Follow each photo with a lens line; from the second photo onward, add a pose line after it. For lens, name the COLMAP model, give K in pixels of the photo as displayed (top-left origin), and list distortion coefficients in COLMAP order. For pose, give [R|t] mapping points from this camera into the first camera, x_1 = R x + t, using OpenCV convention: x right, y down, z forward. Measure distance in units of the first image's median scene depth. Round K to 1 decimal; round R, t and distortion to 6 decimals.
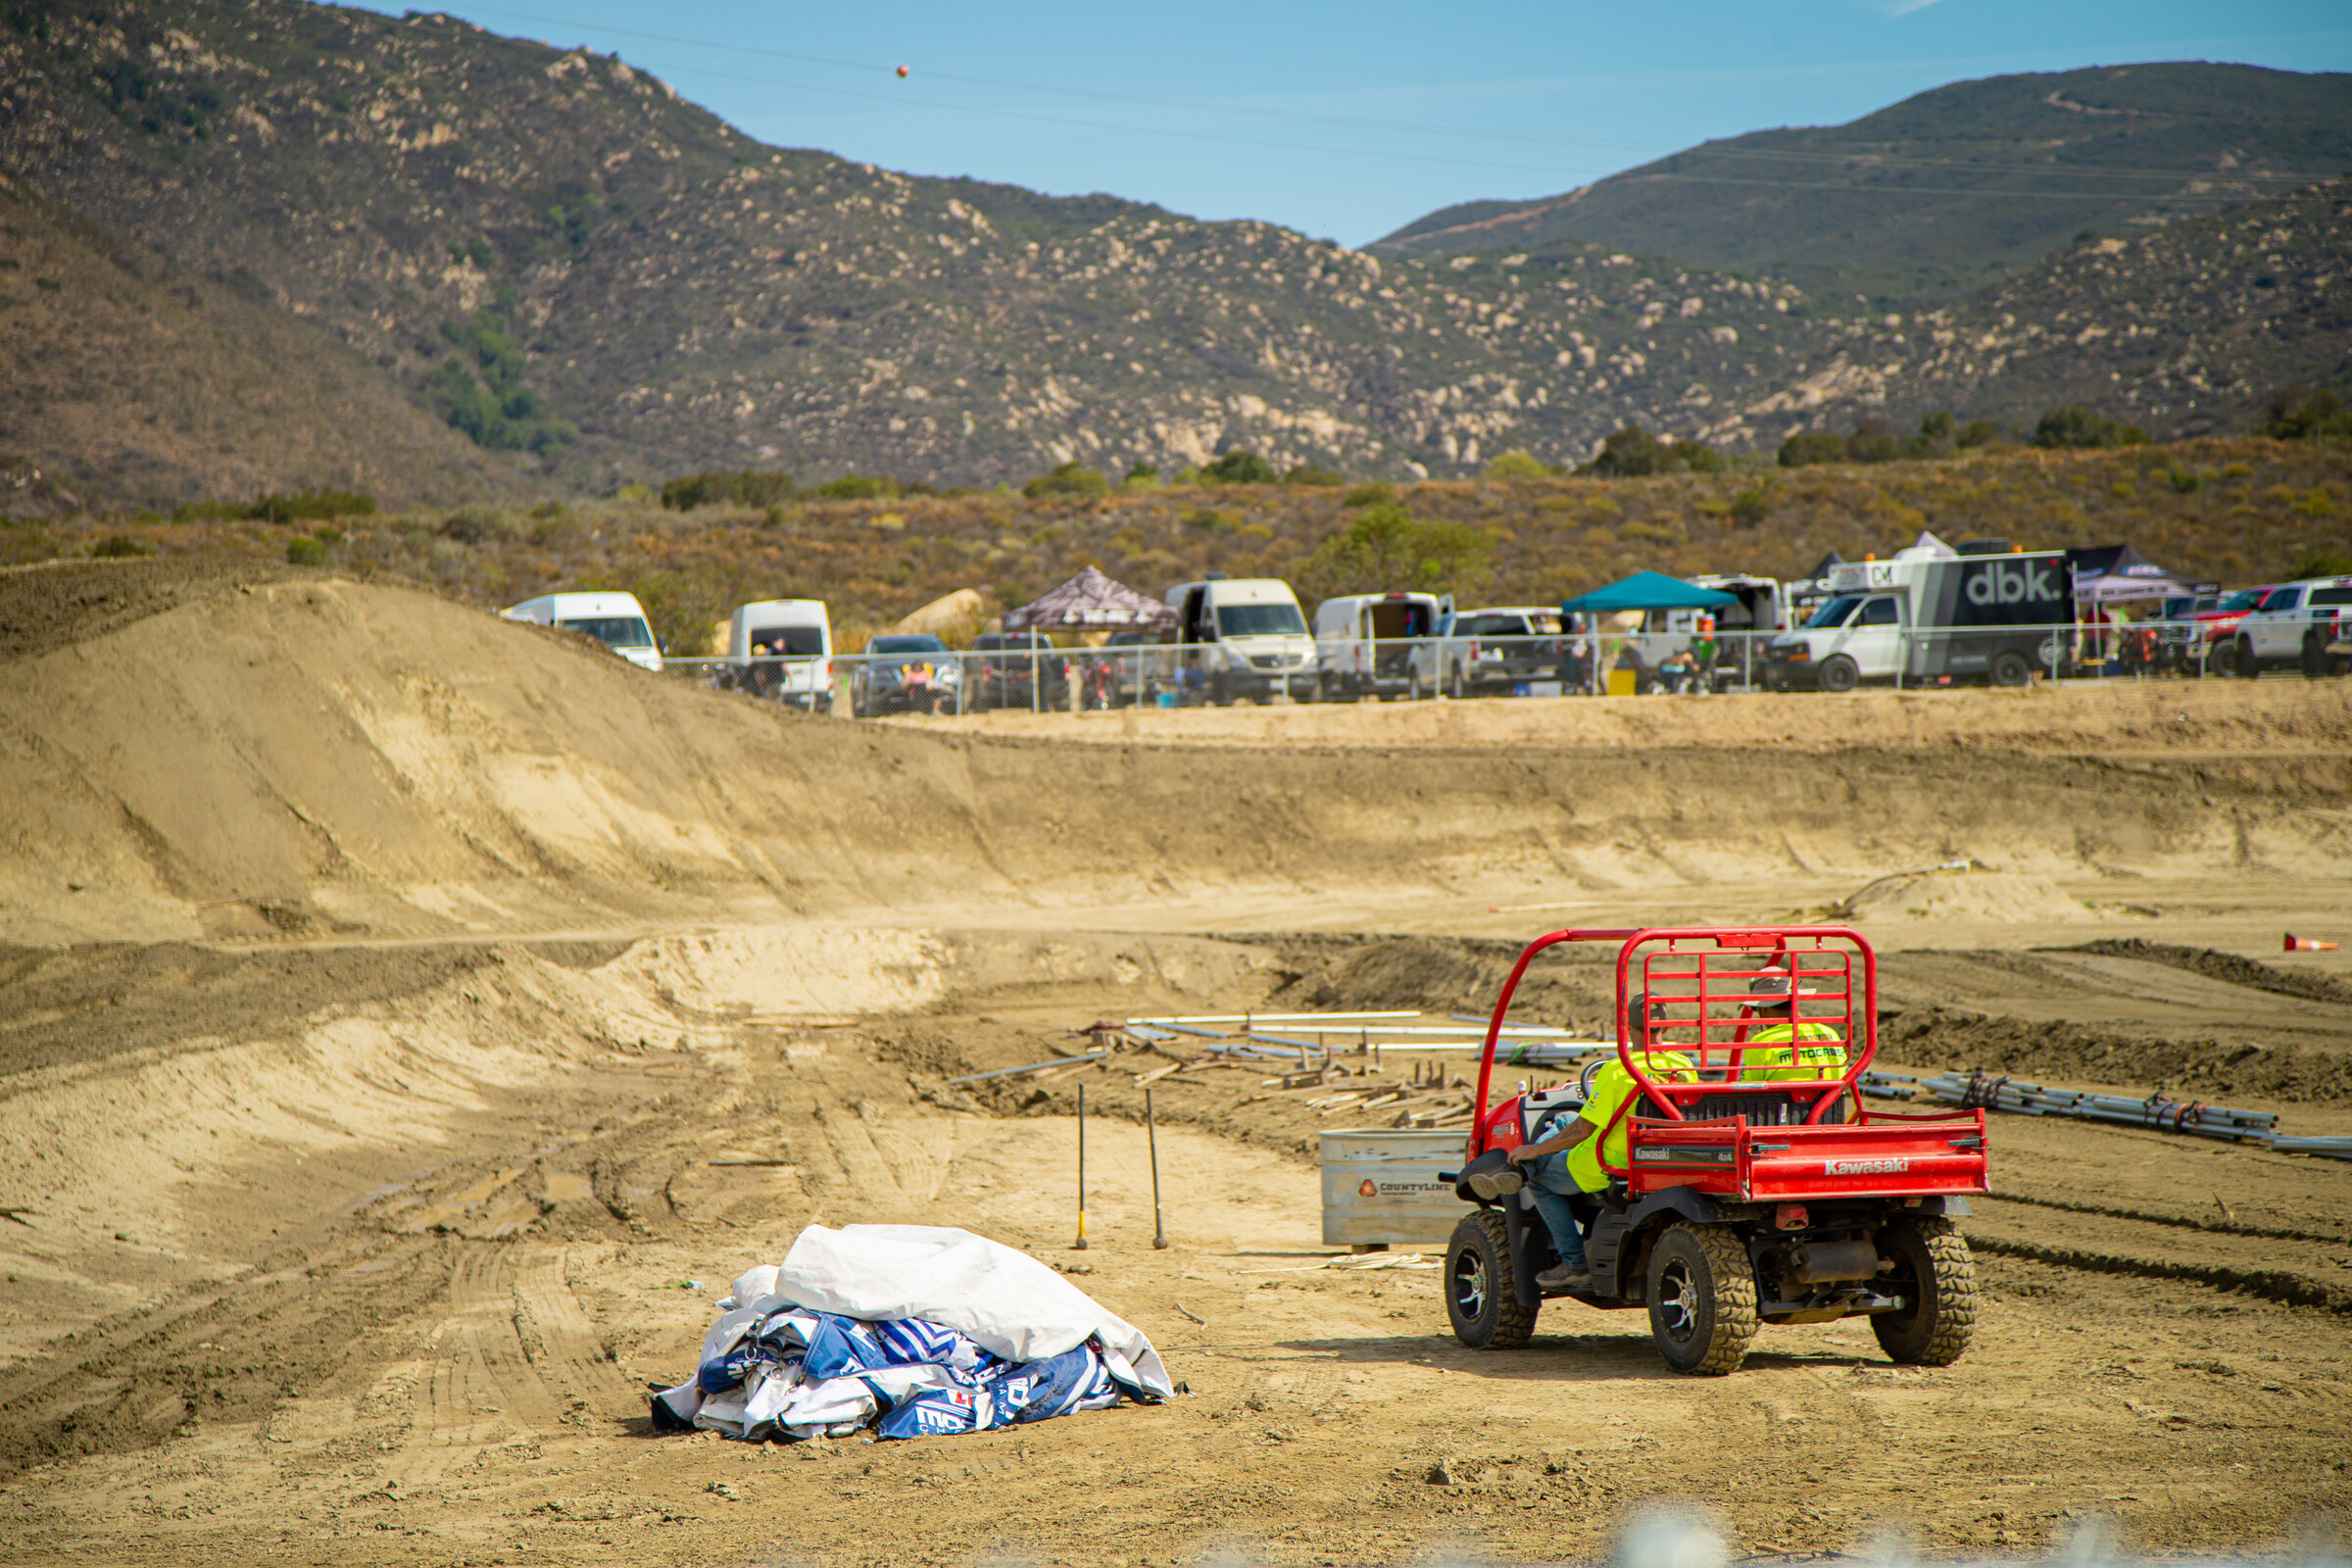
lens RADIAL K [[6995.9, 0, 1175.9], [0, 6995.9, 783.8], [0, 0, 1]] dist [0.435032, 0.000000]
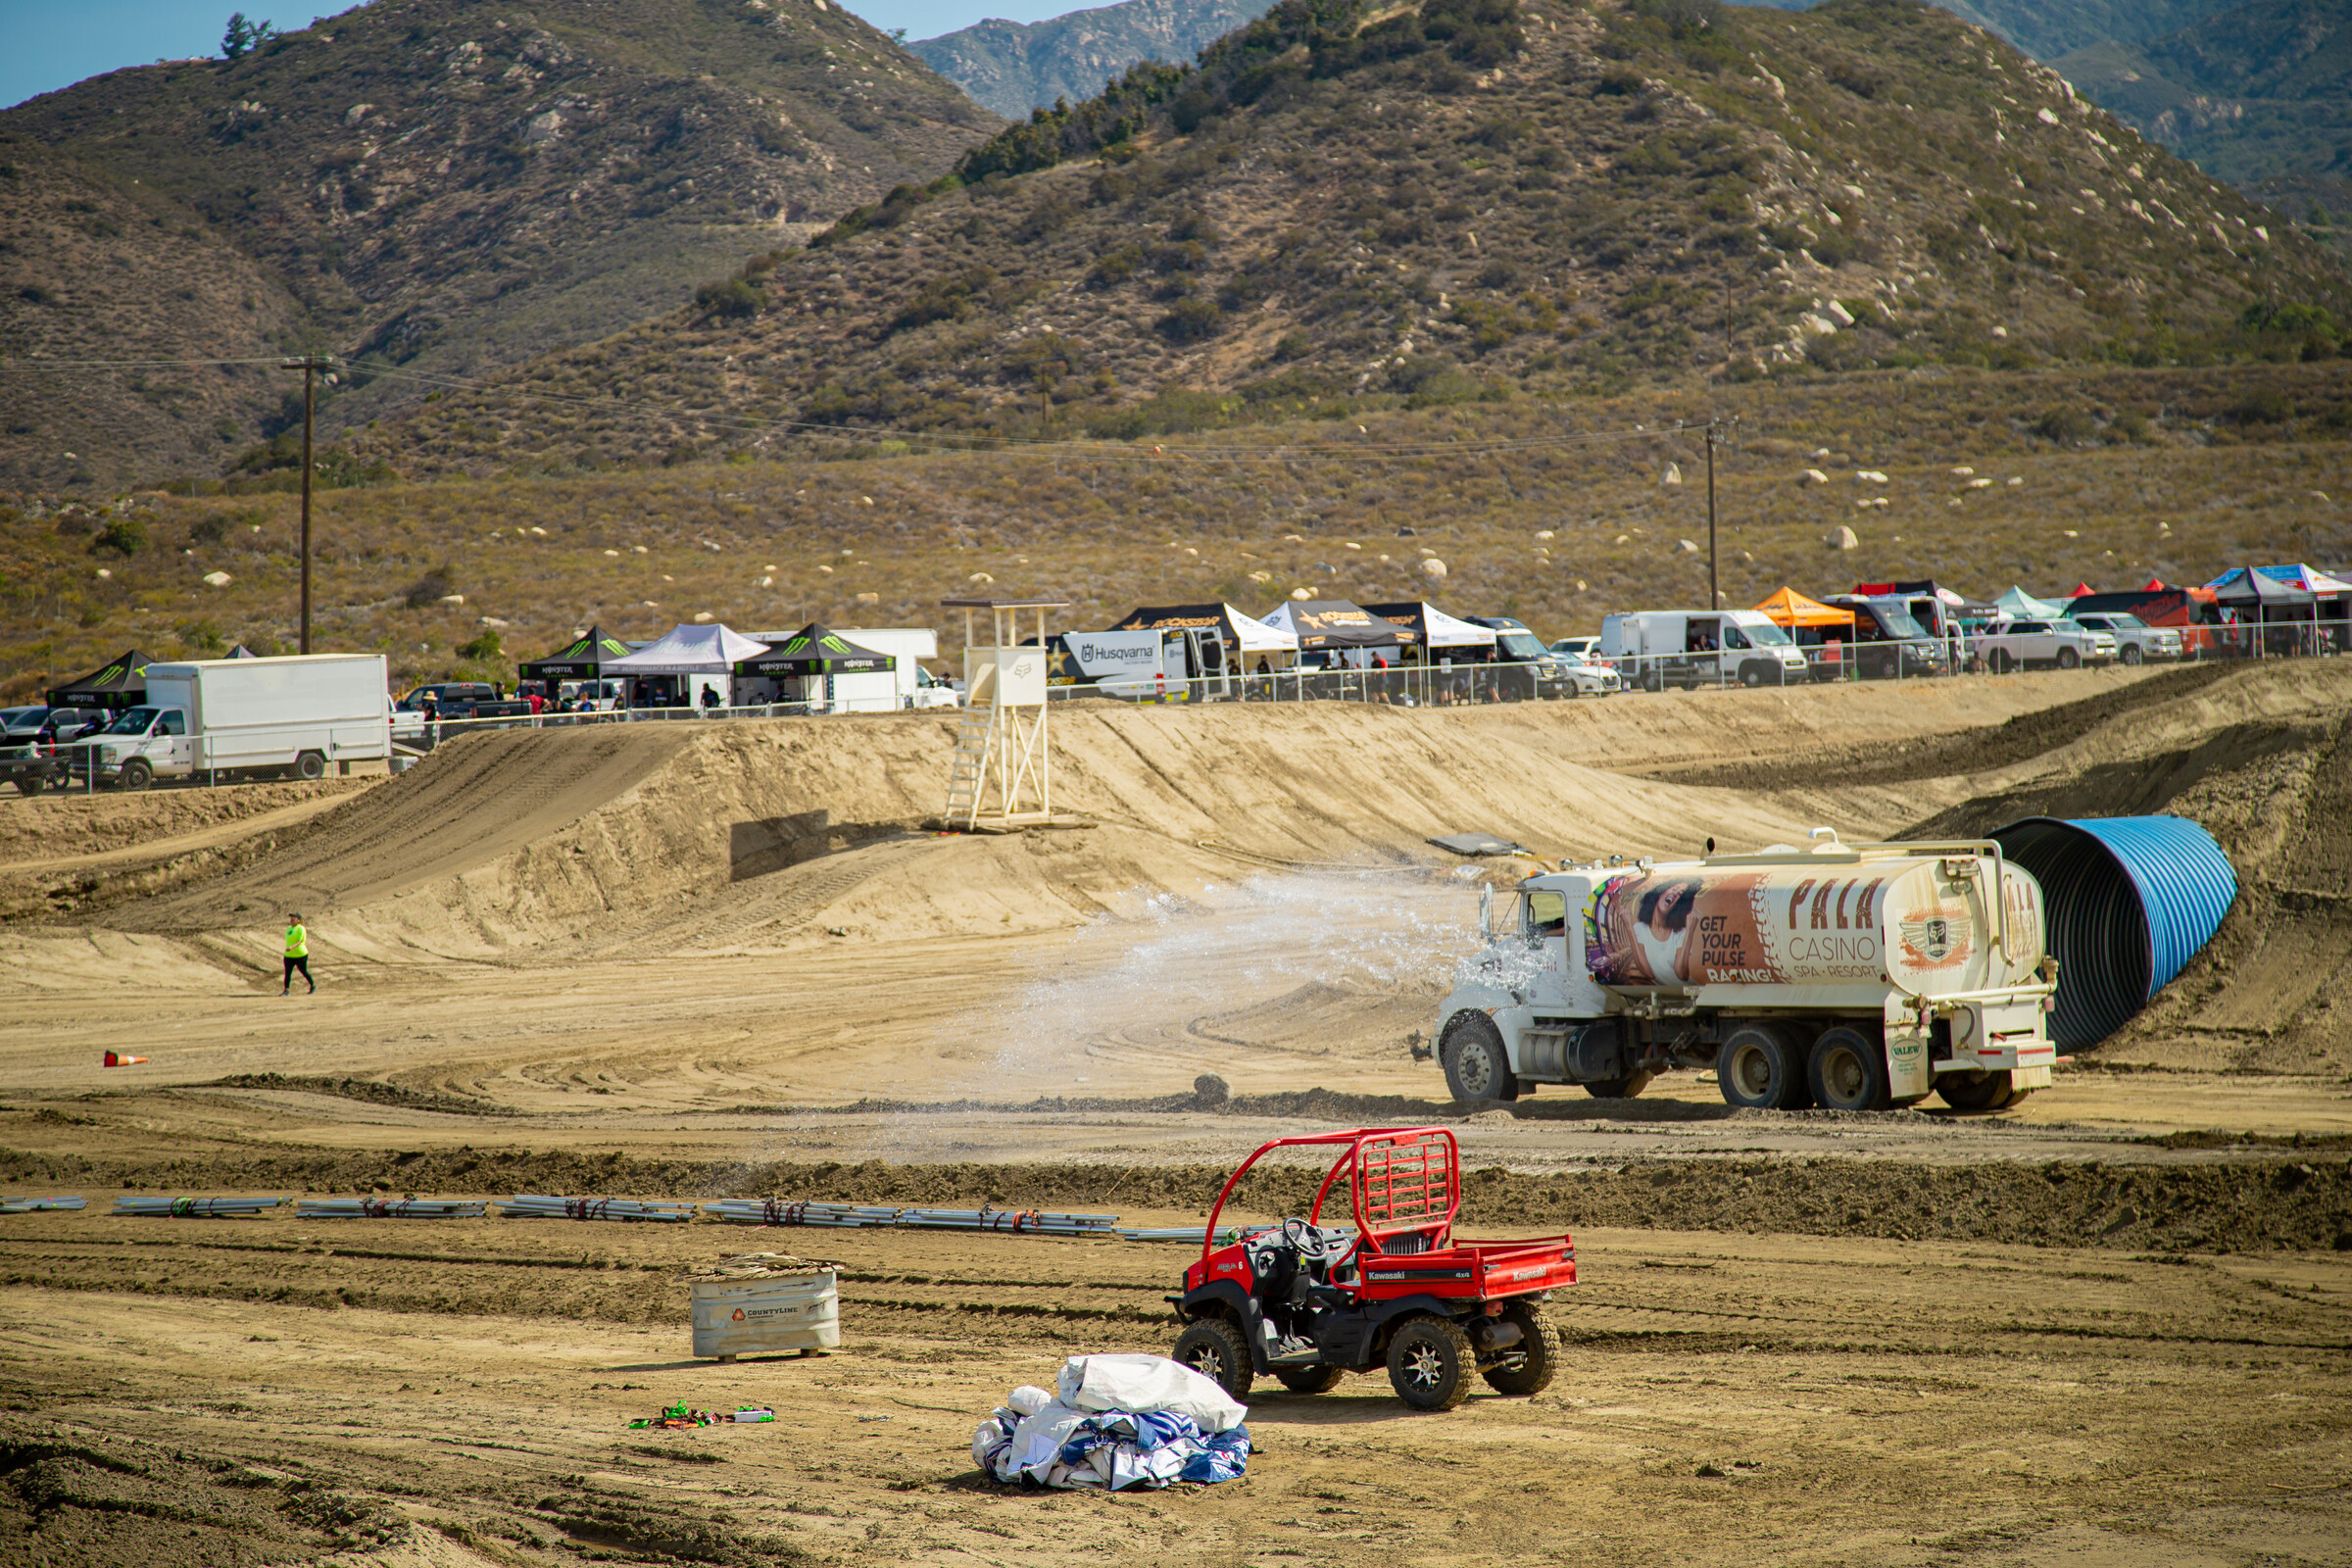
lens RADIAL K [[6506.5, 0, 1113.7], [0, 6506.5, 936.3], [0, 0, 1]] dist [0.520912, 0.000000]
pose [[0.916006, -0.048836, 0.398181, -0.577437], [0.044582, 0.998807, 0.019940, -0.056821], [-0.398679, -0.000513, 0.917090, -0.333207]]
